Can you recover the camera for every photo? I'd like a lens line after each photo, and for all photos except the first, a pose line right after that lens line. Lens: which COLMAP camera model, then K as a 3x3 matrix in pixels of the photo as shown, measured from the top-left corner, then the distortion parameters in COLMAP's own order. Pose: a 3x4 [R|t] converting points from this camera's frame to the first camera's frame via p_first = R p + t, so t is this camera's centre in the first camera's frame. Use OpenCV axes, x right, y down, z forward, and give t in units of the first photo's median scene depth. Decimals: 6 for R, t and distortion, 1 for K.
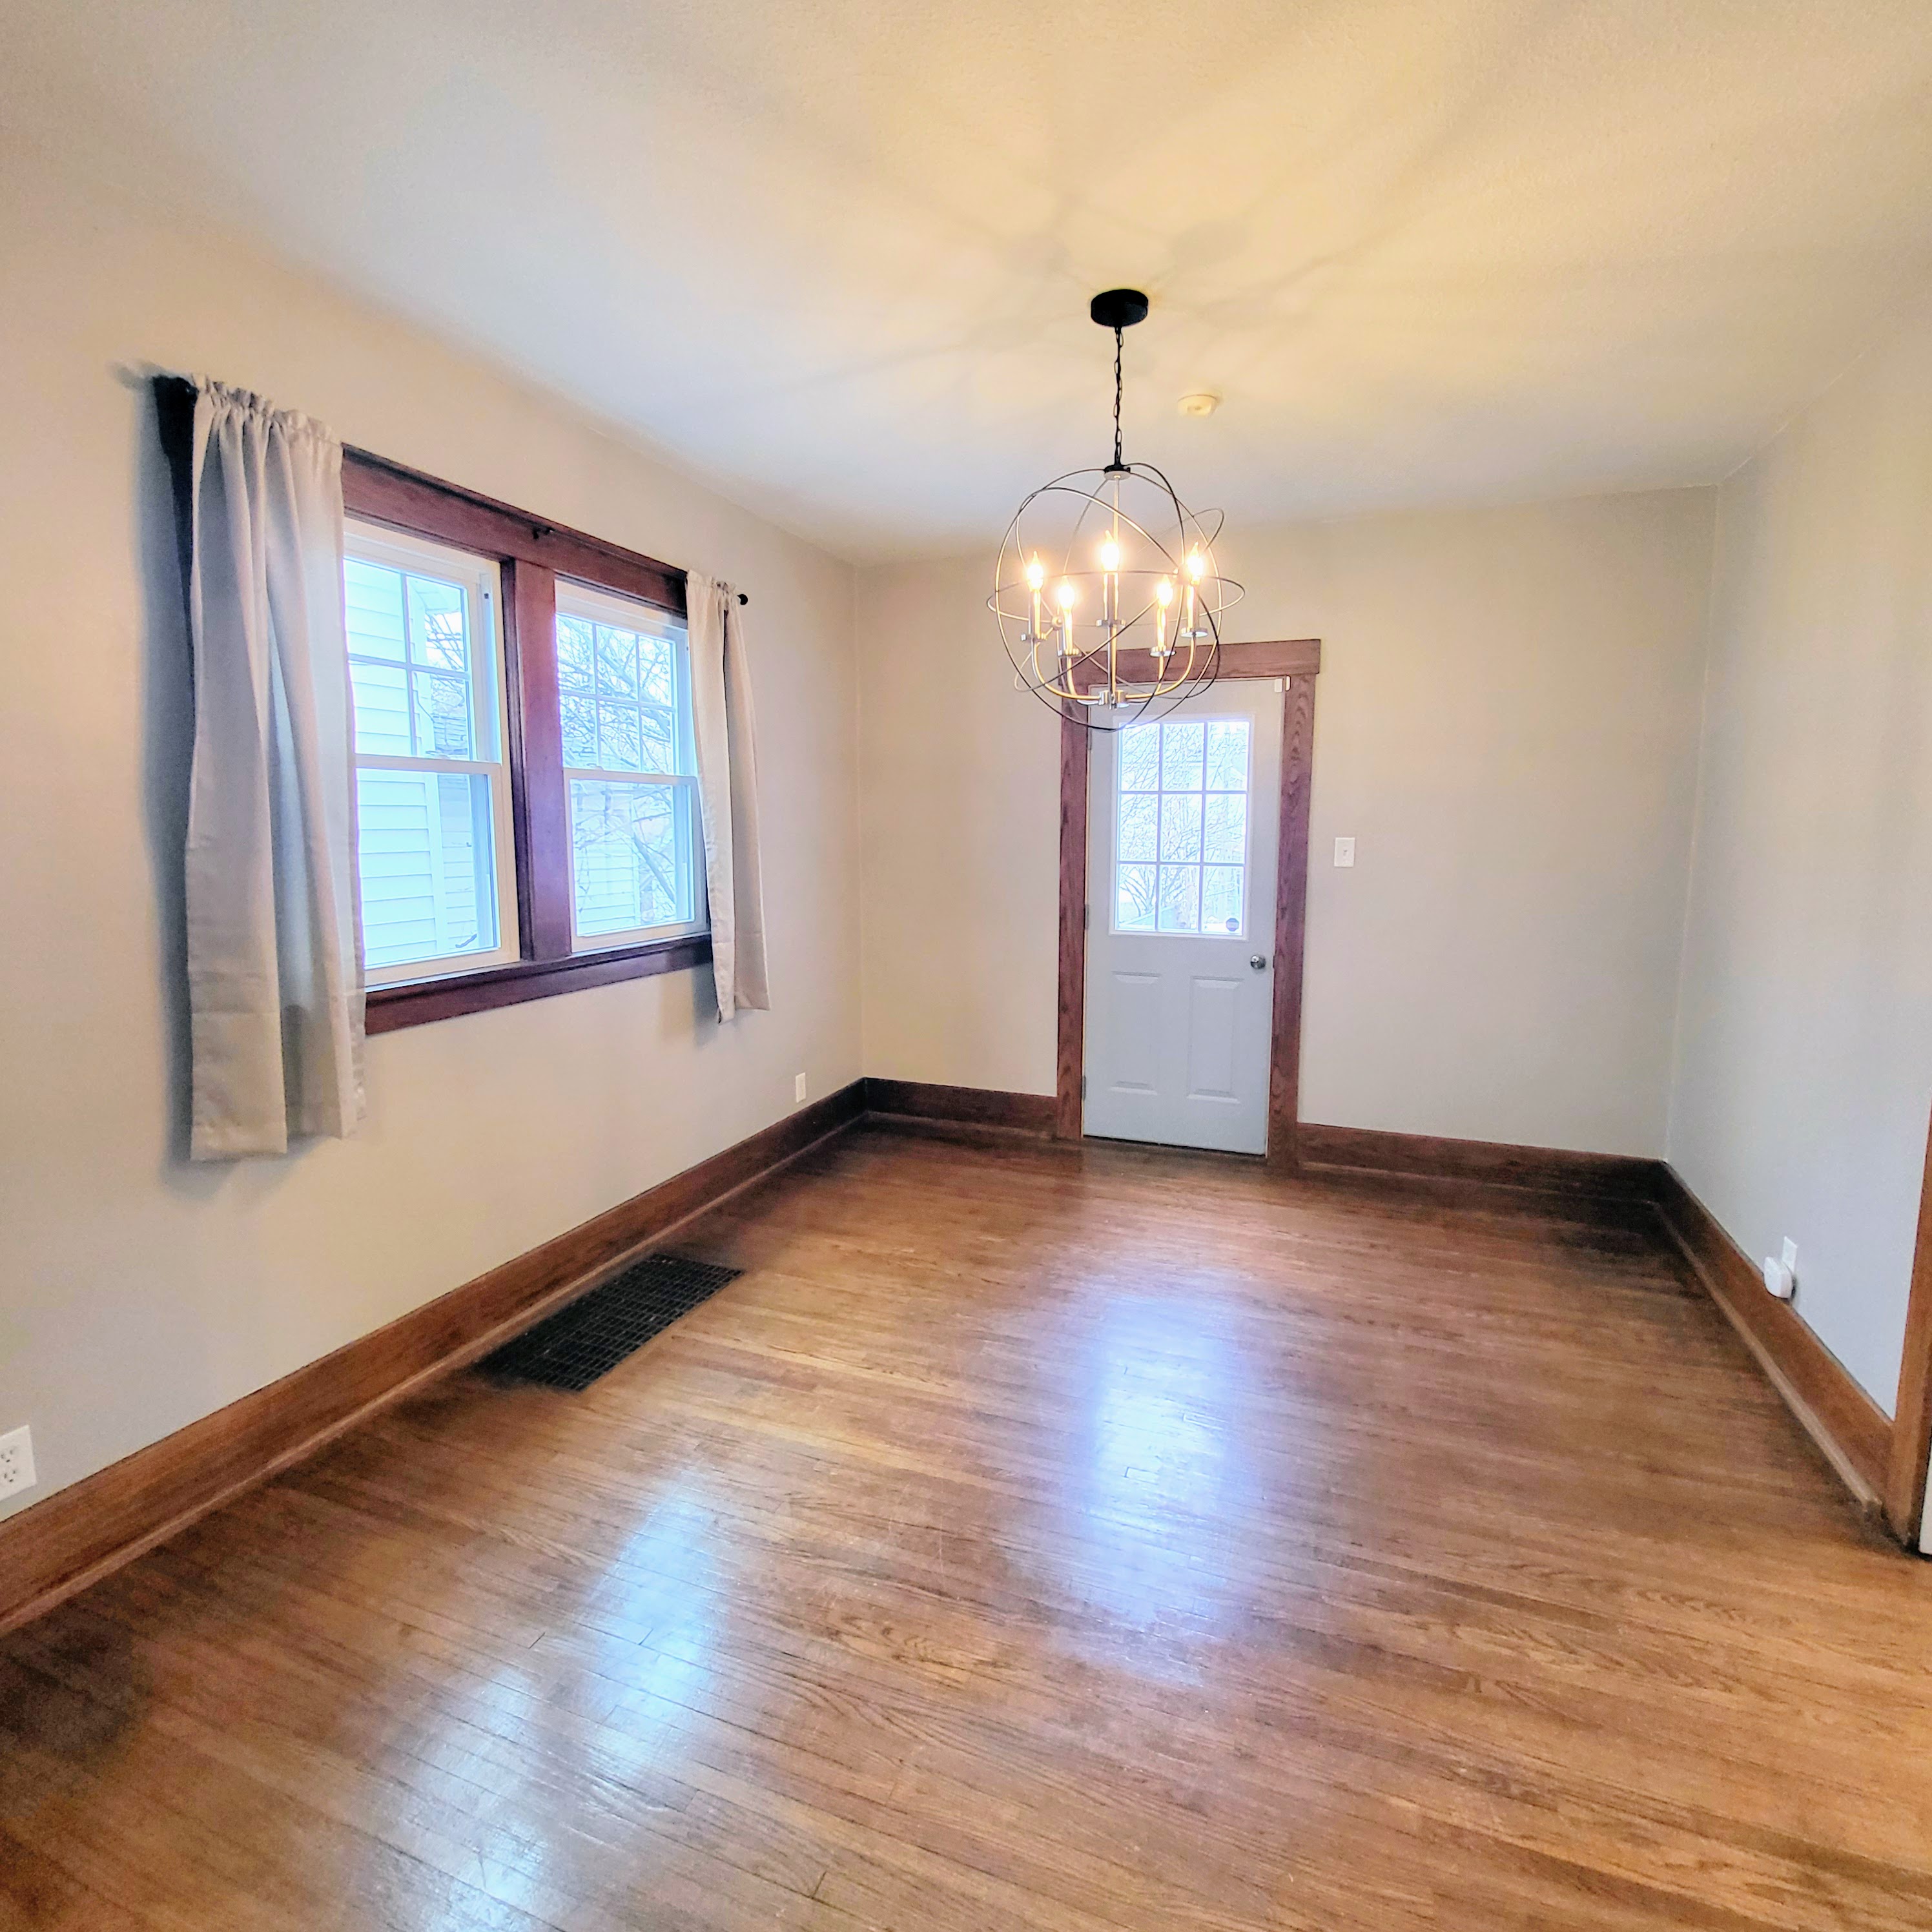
lens RADIAL K [[1021.1, 0, 962.5], [0, 1021.1, 952.2], [0, 0, 1]] dist [-0.001813, -0.000550]
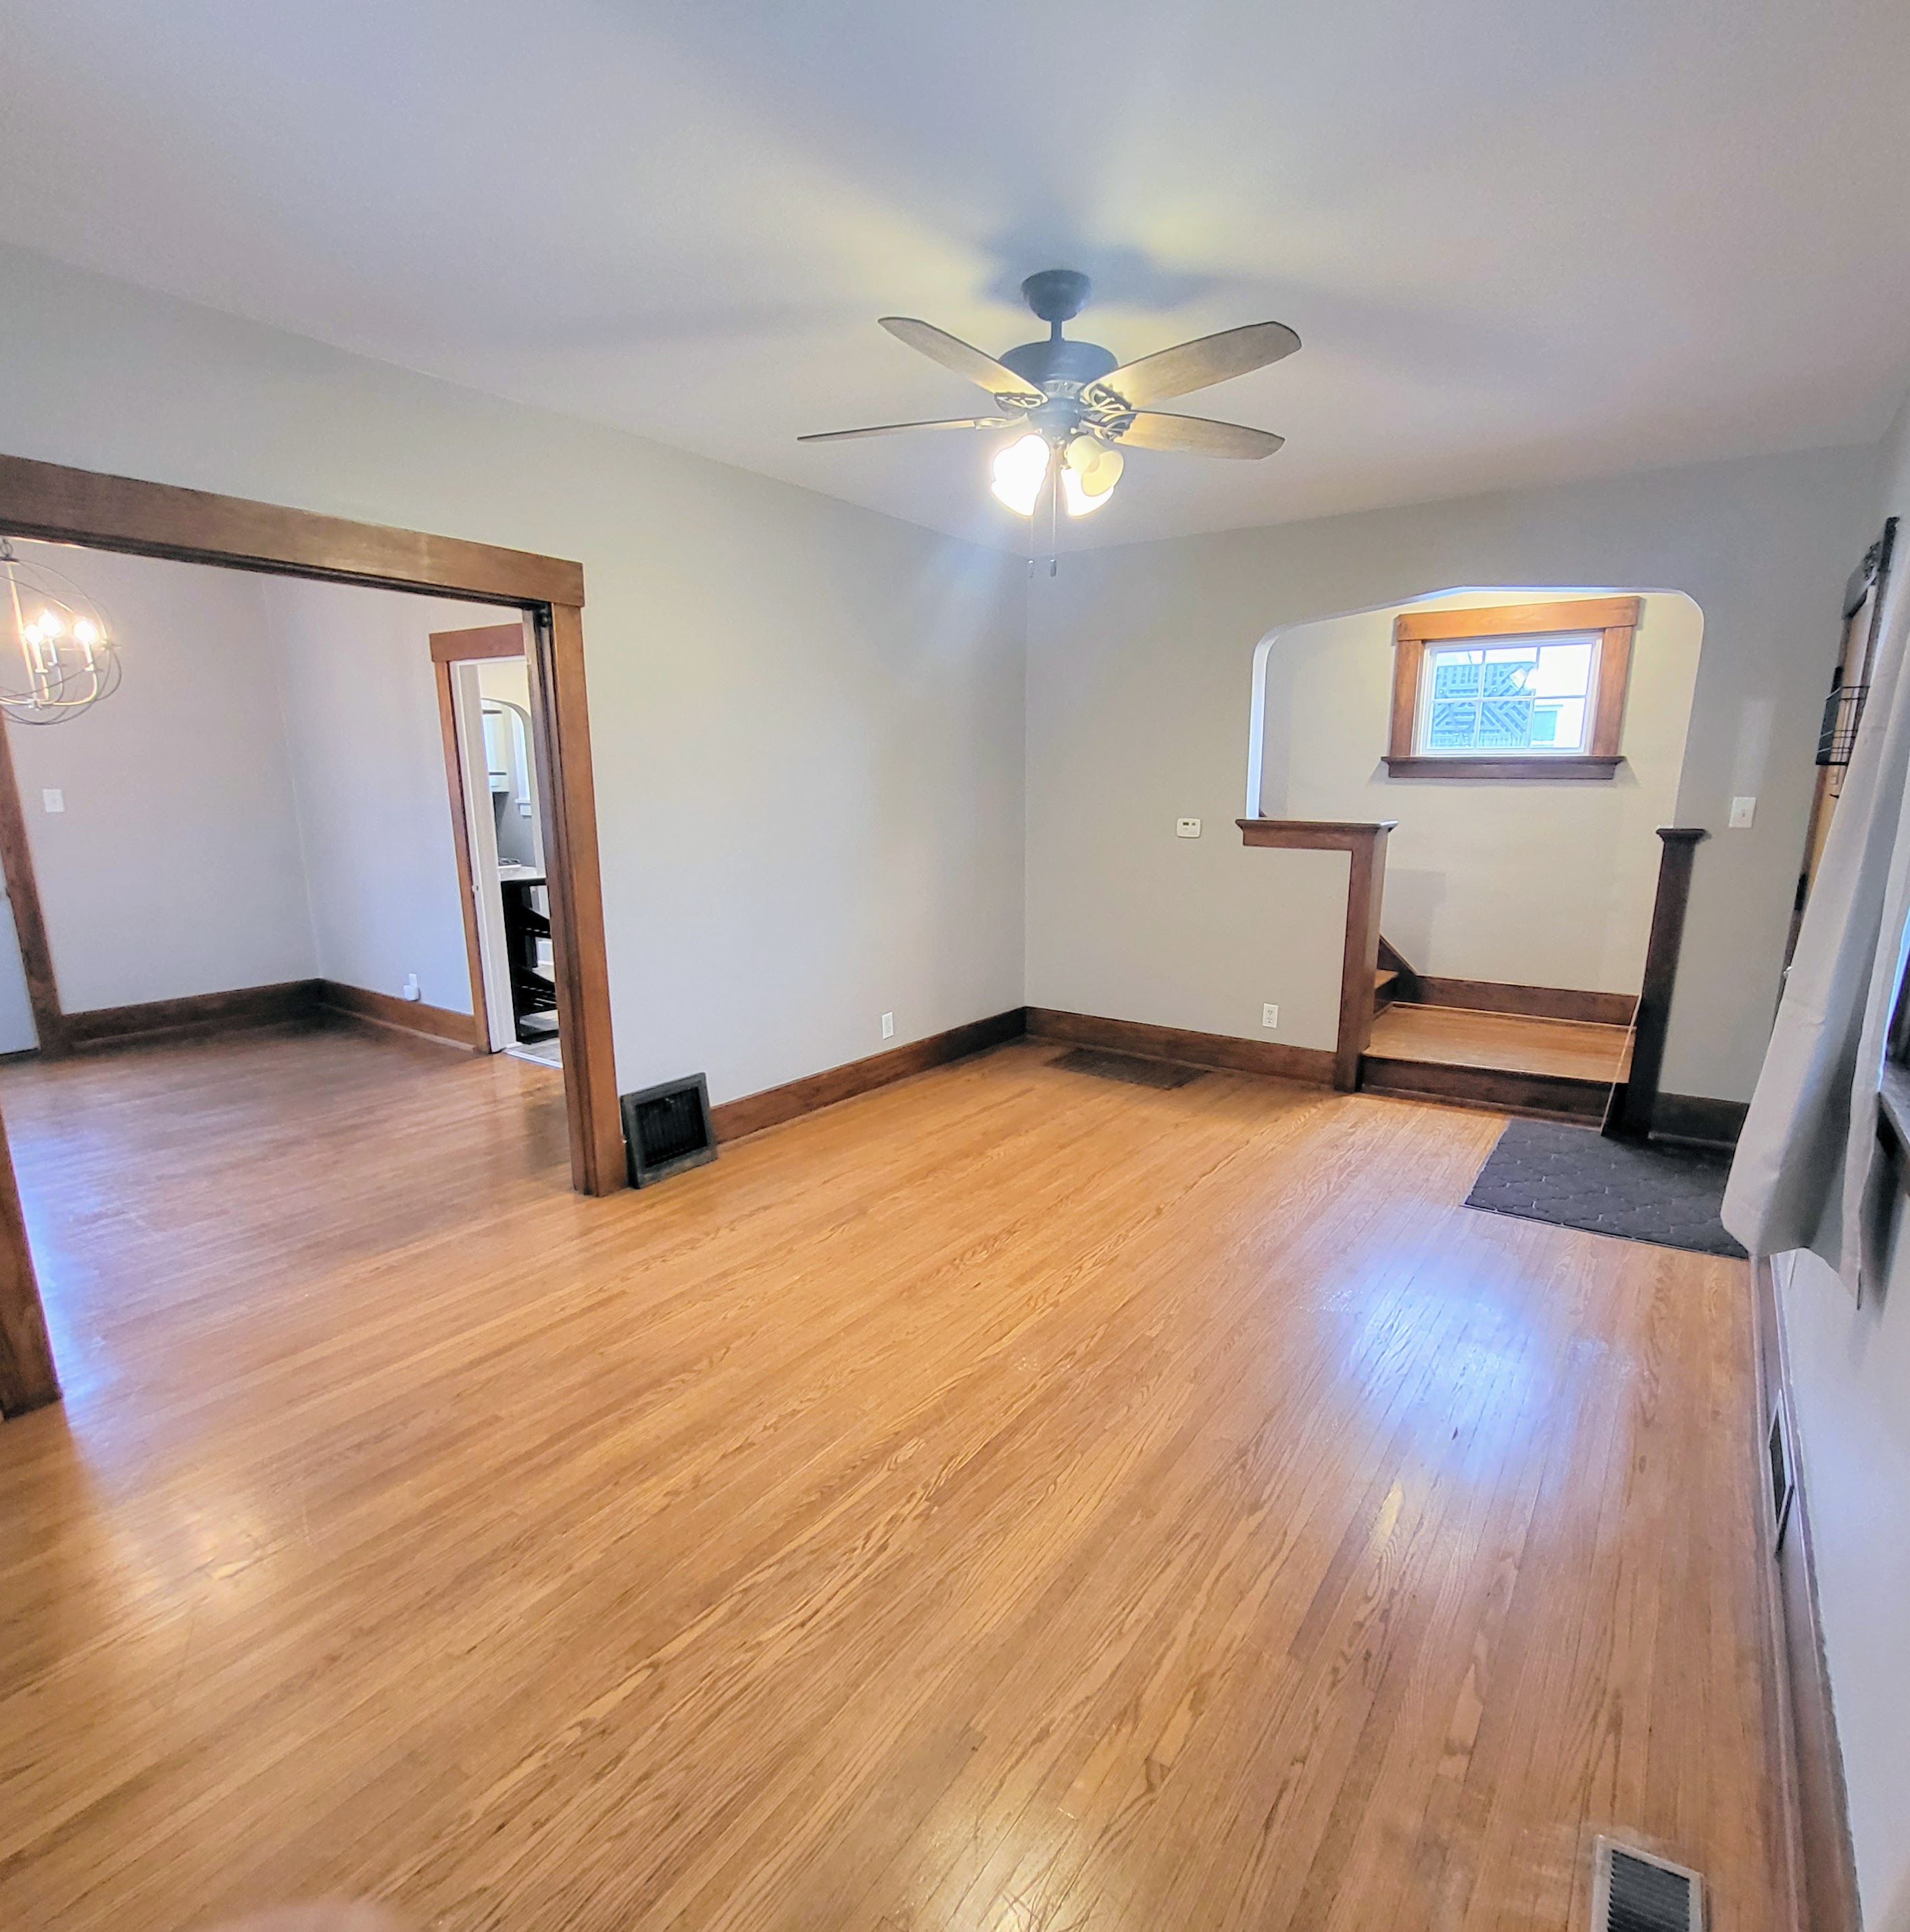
lens RADIAL K [[1021.2, 0, 950.0], [0, 1021.2, 976.1], [0, 0, 1]] dist [-0.001813, -0.000550]
pose [[0.260094, -0.202533, 0.944103, -0.823647], [0.129164, 0.976265, 0.173849, 0.057158], [-0.956905, 0.076727, 0.280081, -0.606773]]
